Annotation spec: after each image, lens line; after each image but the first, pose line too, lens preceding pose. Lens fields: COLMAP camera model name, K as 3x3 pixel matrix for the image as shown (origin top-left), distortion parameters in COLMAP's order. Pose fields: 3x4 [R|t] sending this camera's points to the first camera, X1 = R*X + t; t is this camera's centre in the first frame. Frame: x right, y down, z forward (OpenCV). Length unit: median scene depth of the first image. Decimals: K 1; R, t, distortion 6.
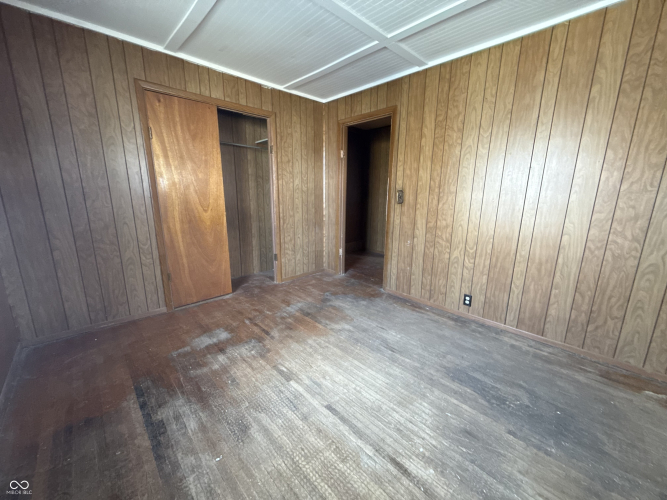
lens RADIAL K [[268.9, 0, 333.5], [0, 268.9, 250.0], [0, 0, 1]] dist [-0.000403, -0.000039]
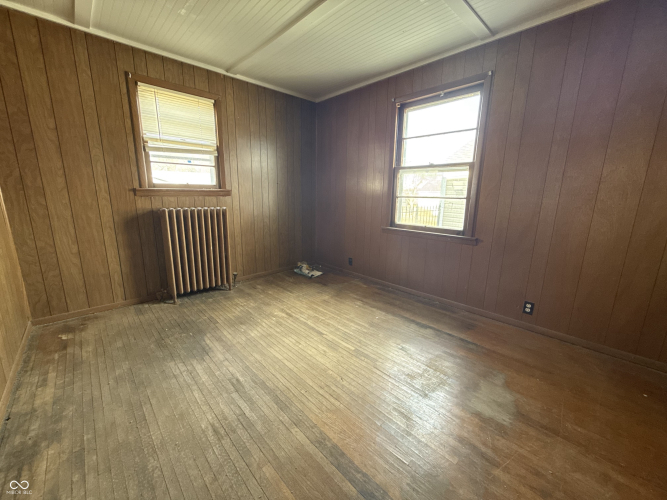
lens RADIAL K [[268.9, 0, 333.5], [0, 268.9, 250.0], [0, 0, 1]] dist [-0.000403, -0.000039]
pose [[-0.999737, -0.022883, -0.001418, -0.067590], [-0.021484, 0.913461, 0.406360, -0.411048], [-0.008004, 0.406283, -0.913712, 2.136556]]
